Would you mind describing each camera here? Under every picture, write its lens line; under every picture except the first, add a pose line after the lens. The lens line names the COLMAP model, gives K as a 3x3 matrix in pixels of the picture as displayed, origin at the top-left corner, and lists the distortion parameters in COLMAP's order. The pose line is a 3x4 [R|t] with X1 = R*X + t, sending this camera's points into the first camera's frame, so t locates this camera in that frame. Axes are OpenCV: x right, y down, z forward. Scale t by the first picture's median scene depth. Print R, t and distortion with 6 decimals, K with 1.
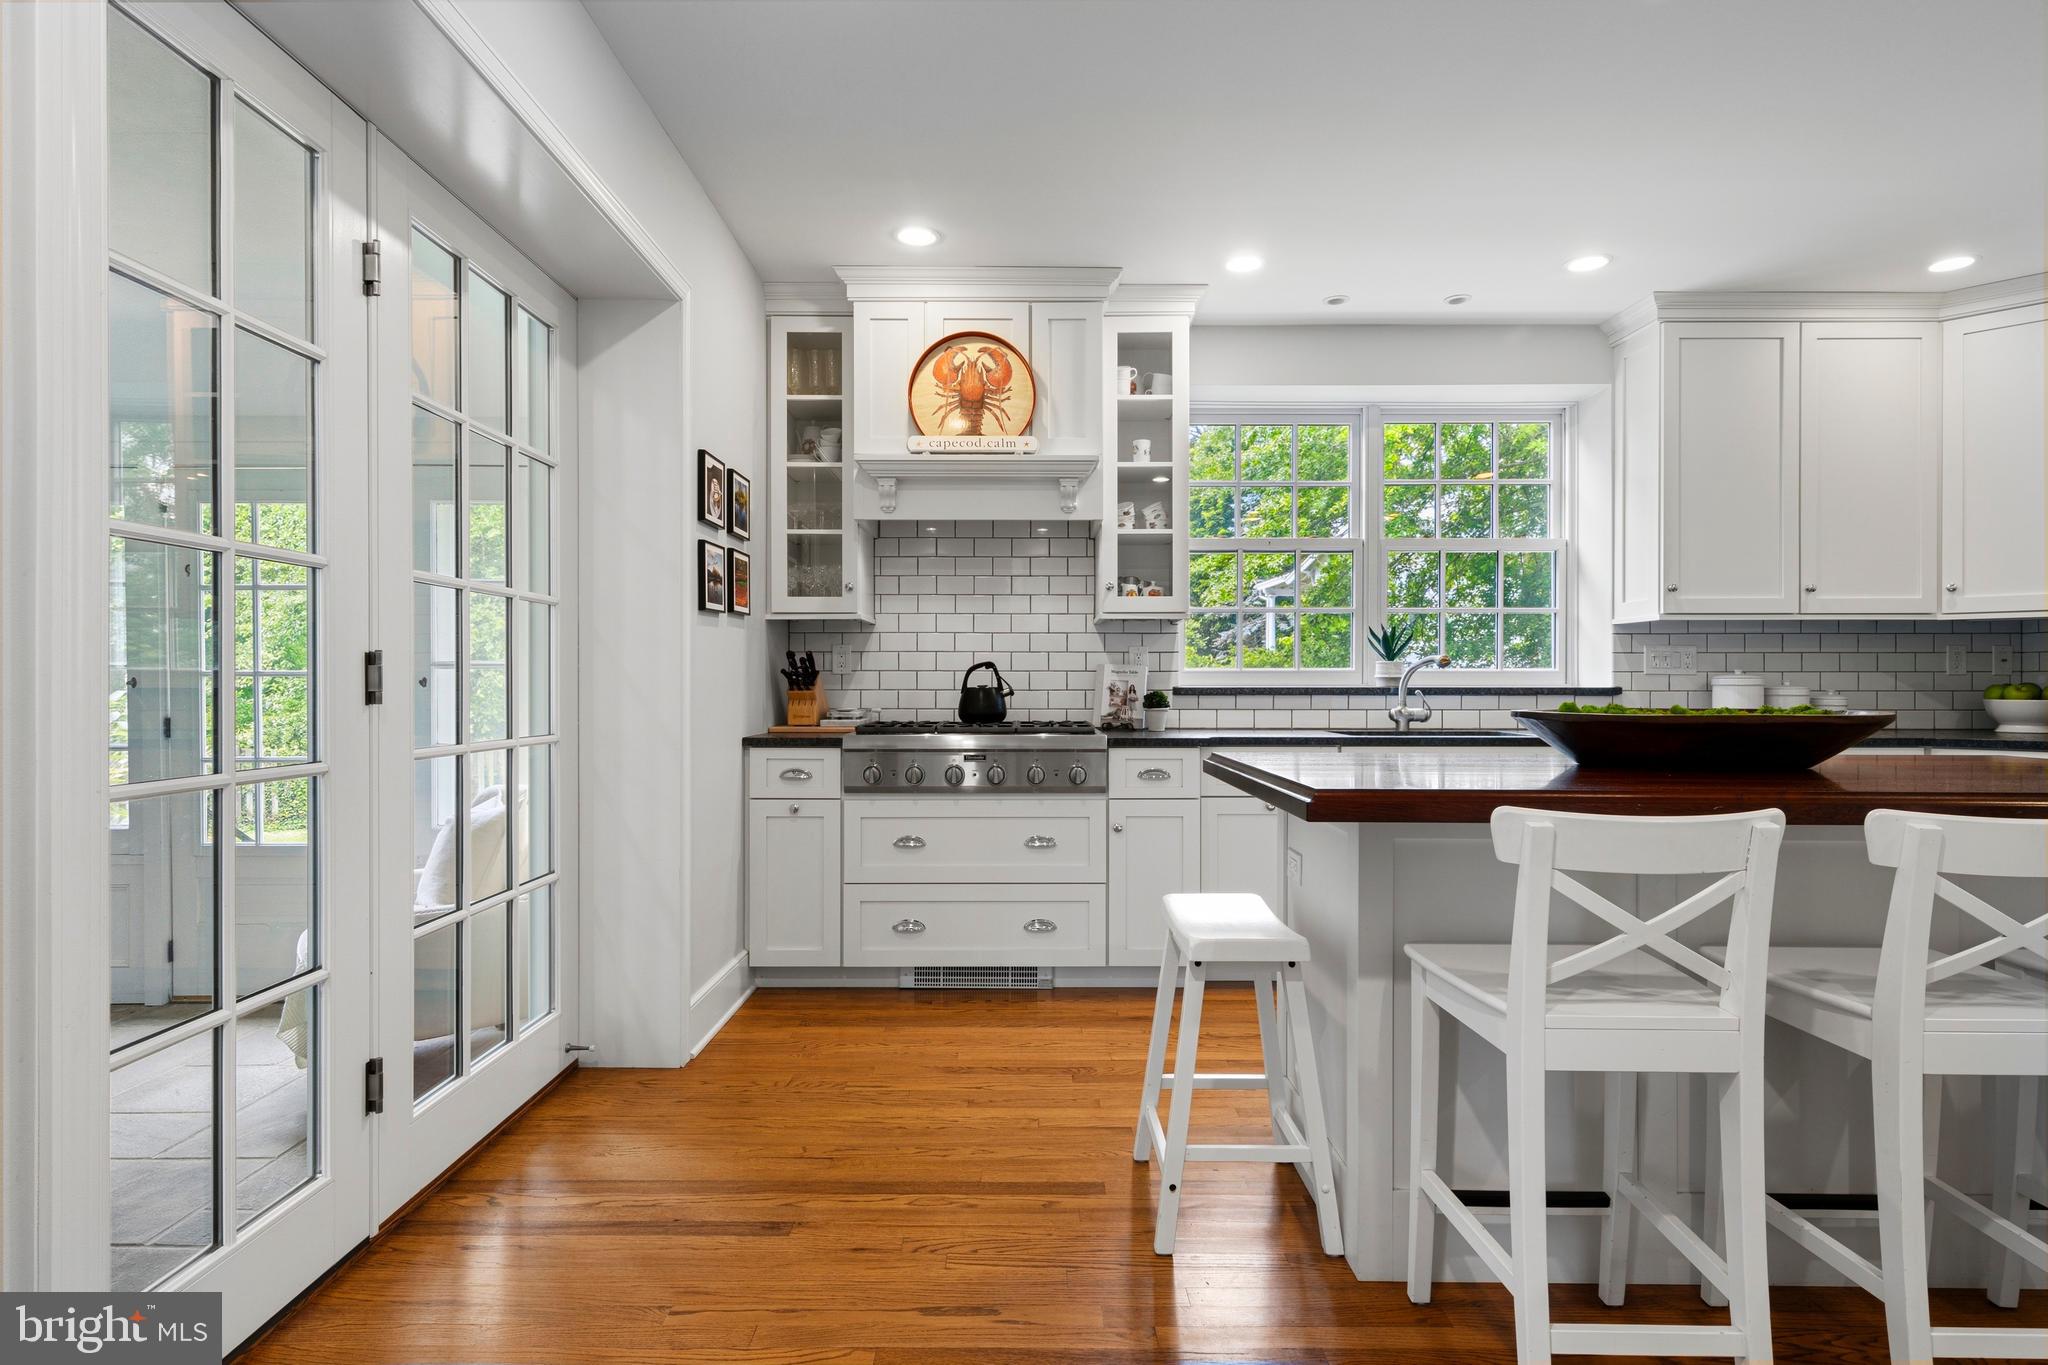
lens RADIAL K [[1053.1, 0, 1028.0], [0, 1053.1, 685.7], [0, 0, 1]] dist [0.011944, -0.003320]
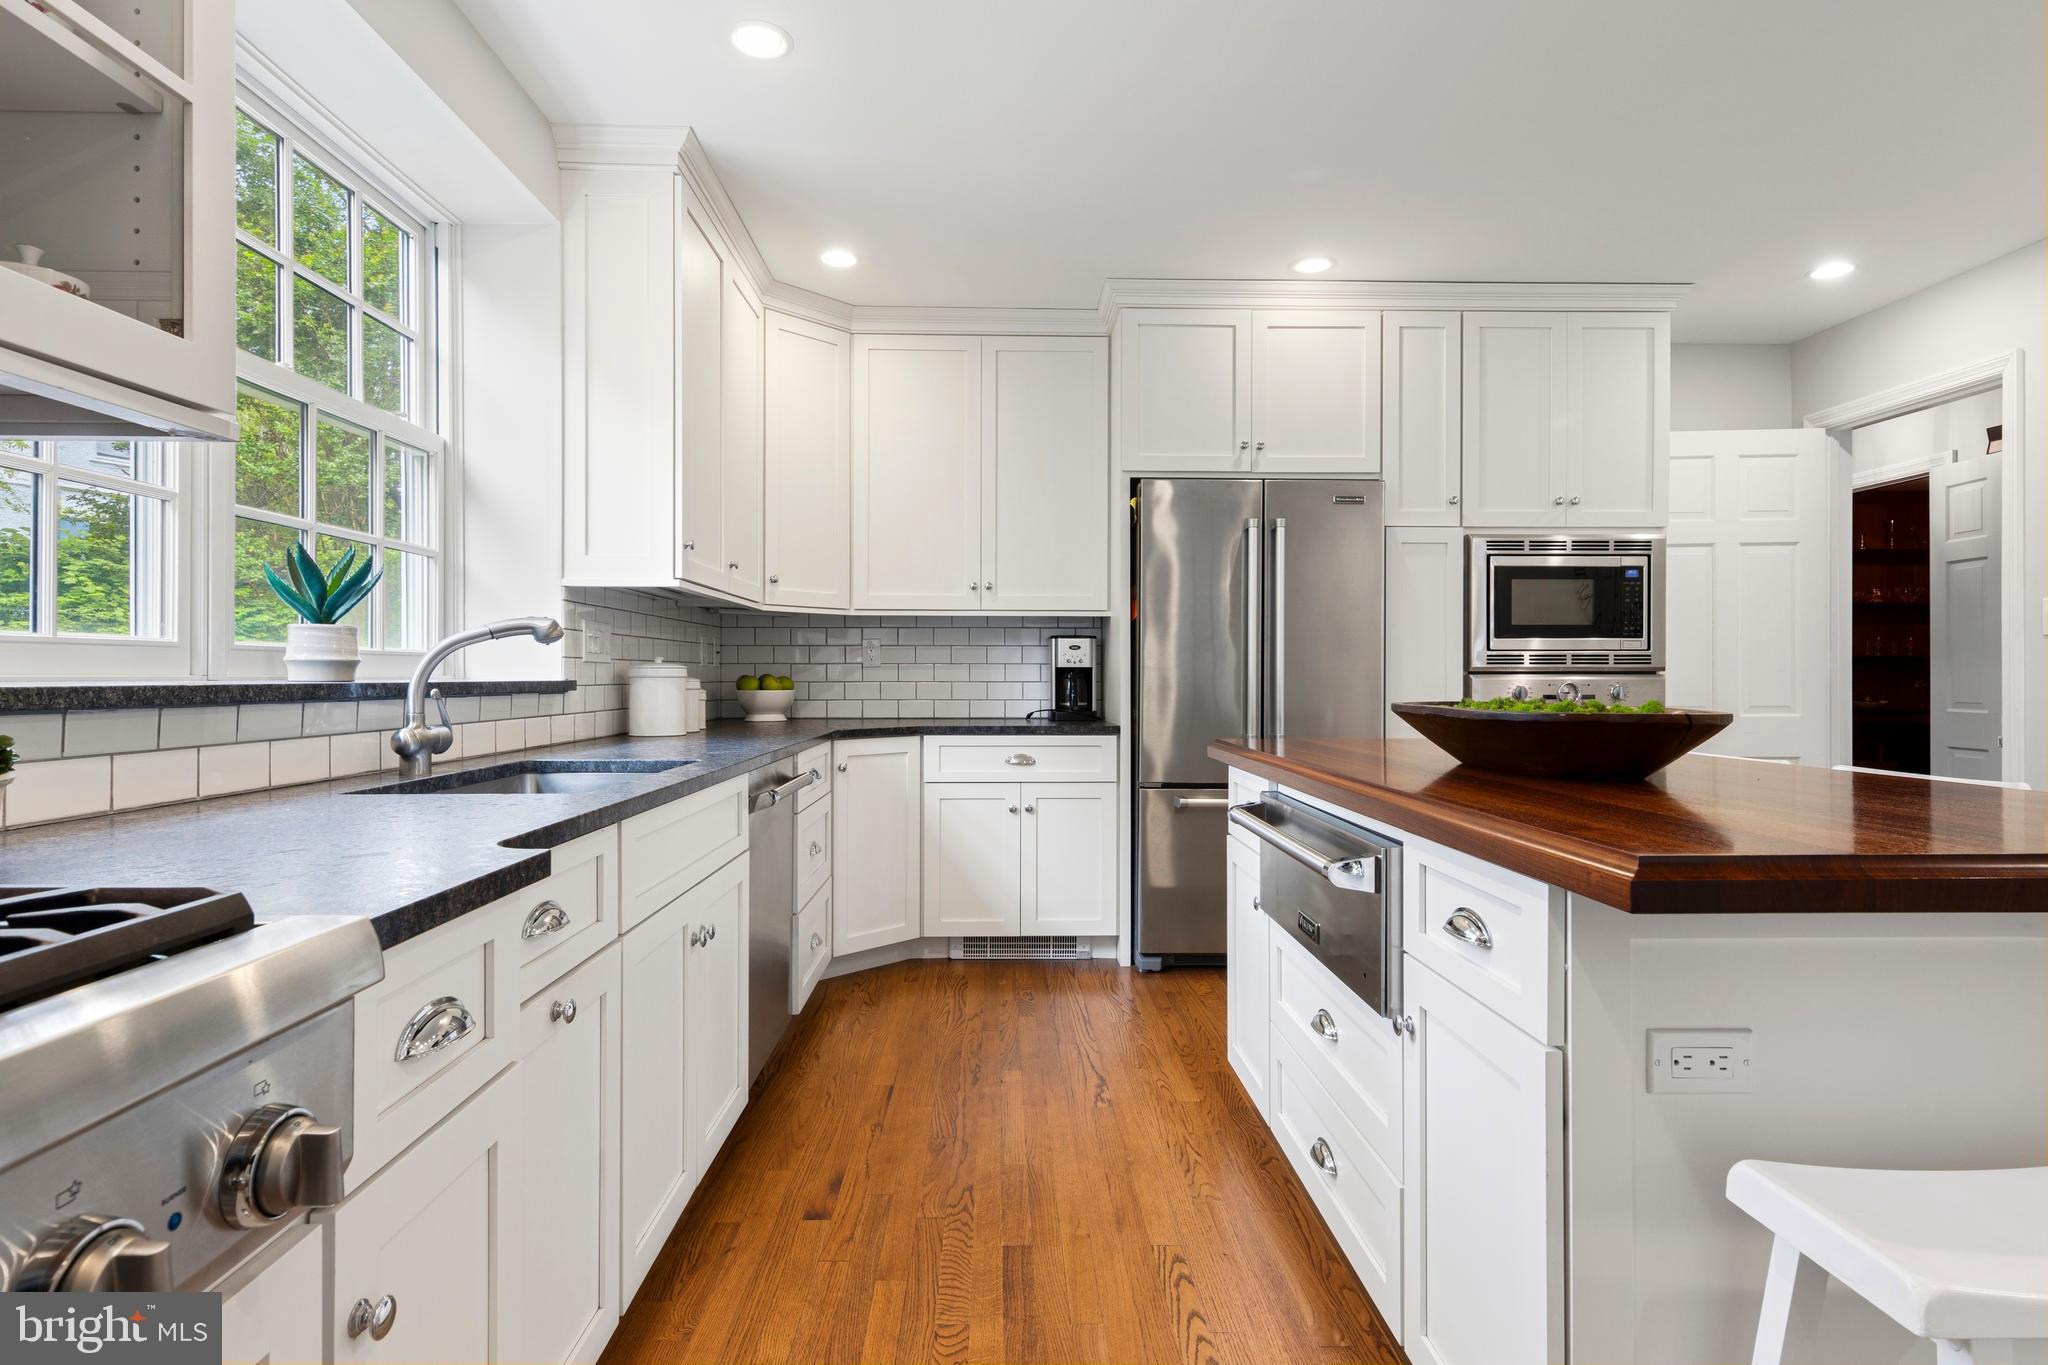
lens RADIAL K [[1053.1, 0, 1014.9], [0, 1053.1, 672.4], [0, 0, 1]] dist [0.011944, -0.003320]
pose [[-0.017400, 0.002208, 0.999846, -0.133288], [0.001197, 0.999997, -0.002188, -0.001760], [-0.999848, 0.001159, -0.017403, 0.835193]]
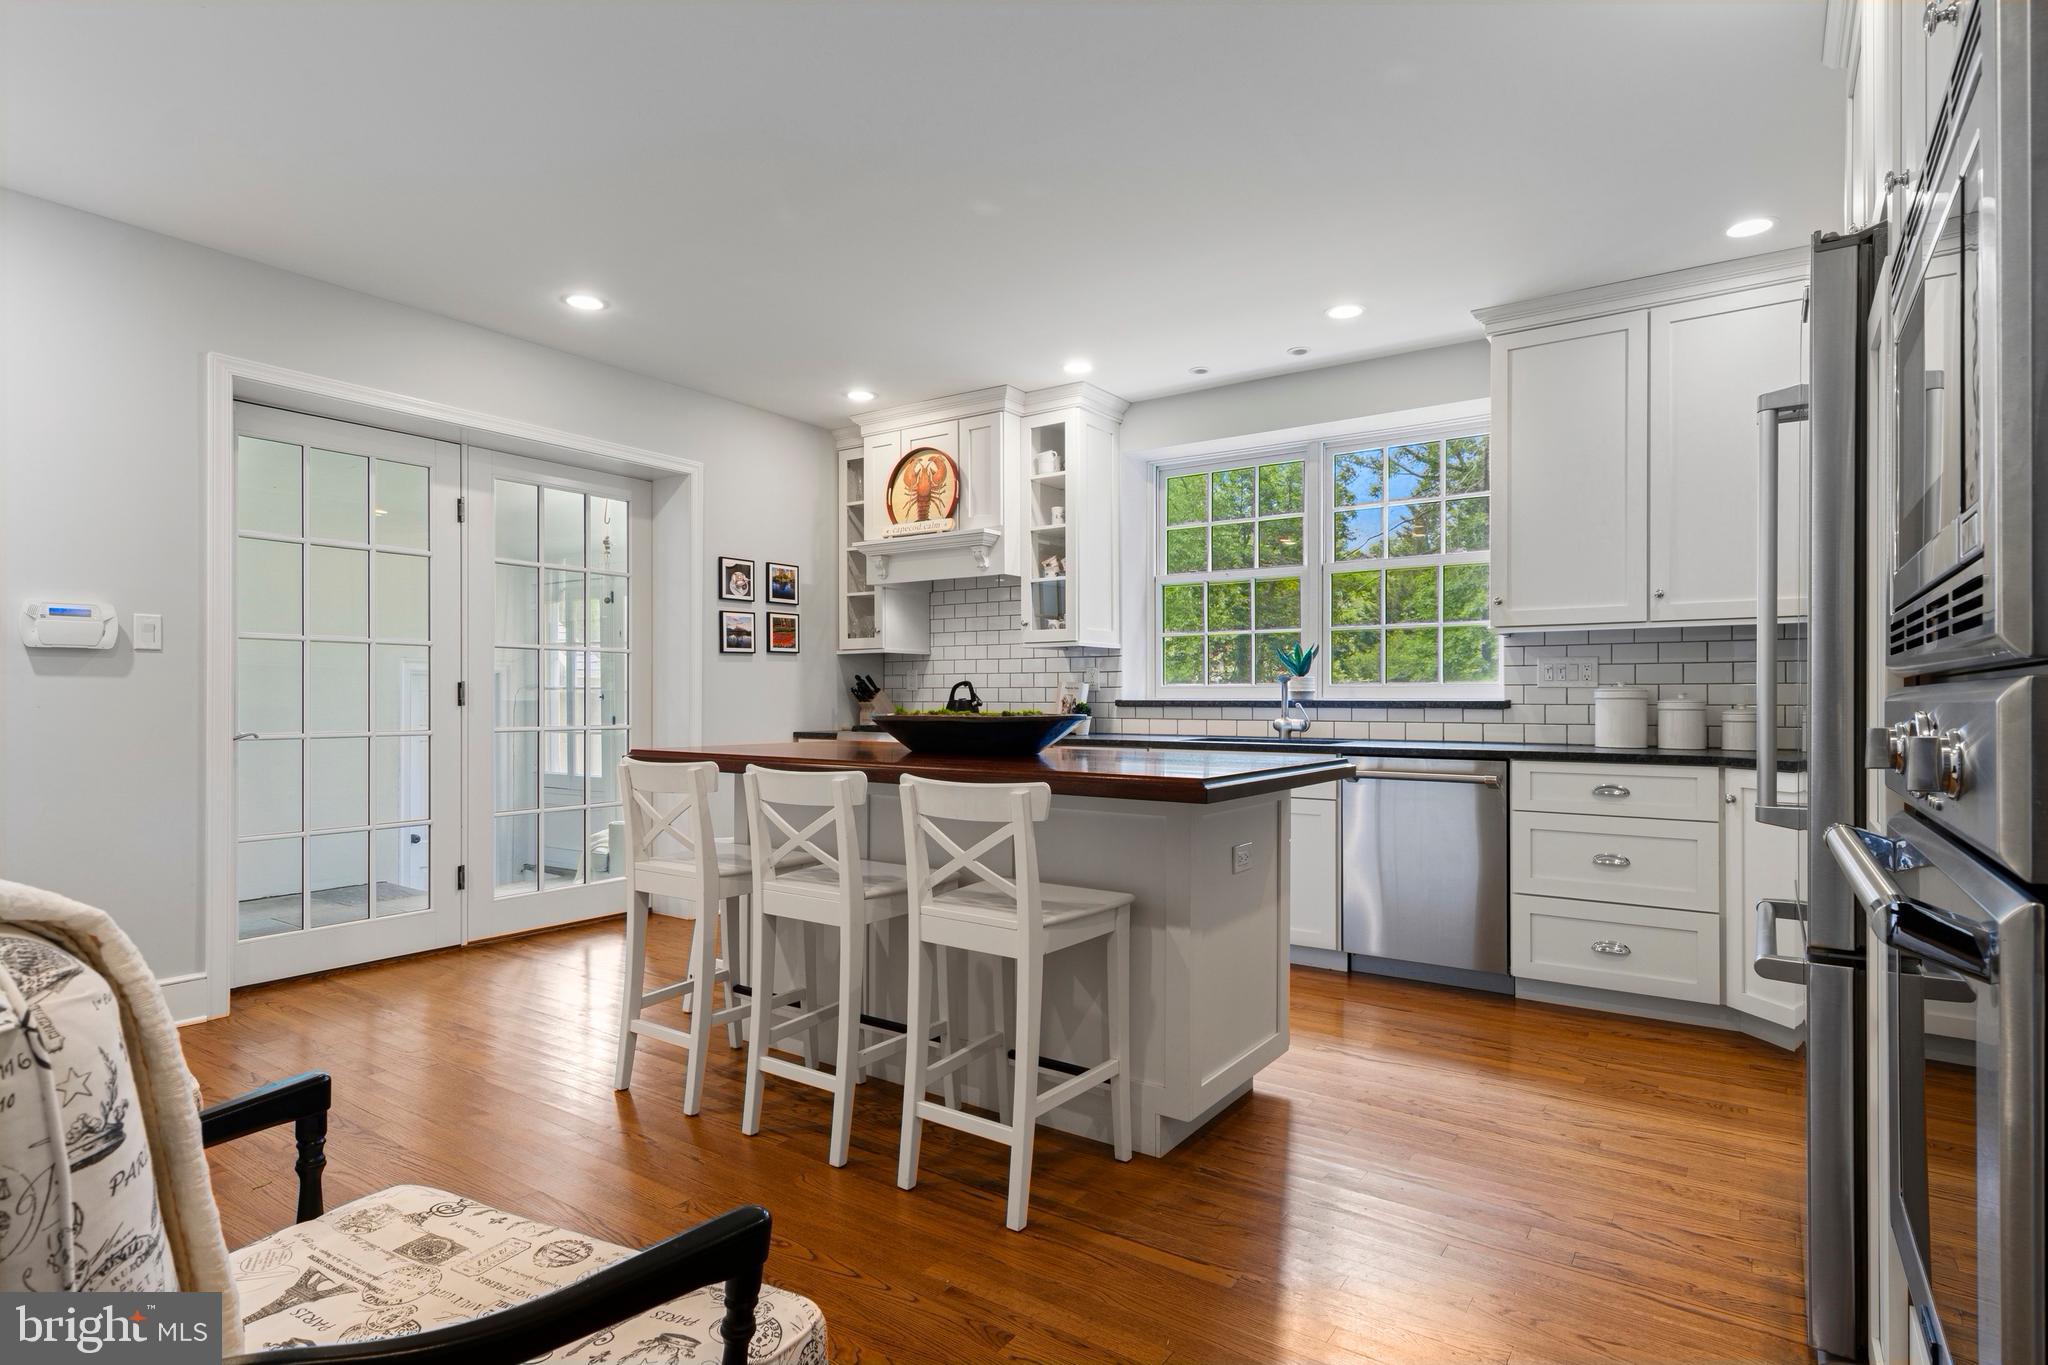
lens RADIAL K [[1053.1, 0, 1027.3], [0, 1053.1, 695.9], [0, 0, 1]] dist [0.011944, -0.003320]
pose [[0.822207, -0.001234, -0.569187, 0.860946], [-0.002169, 0.999984, -0.005302, 0.003678], [0.569184, 0.005594, 0.822191, -0.078332]]
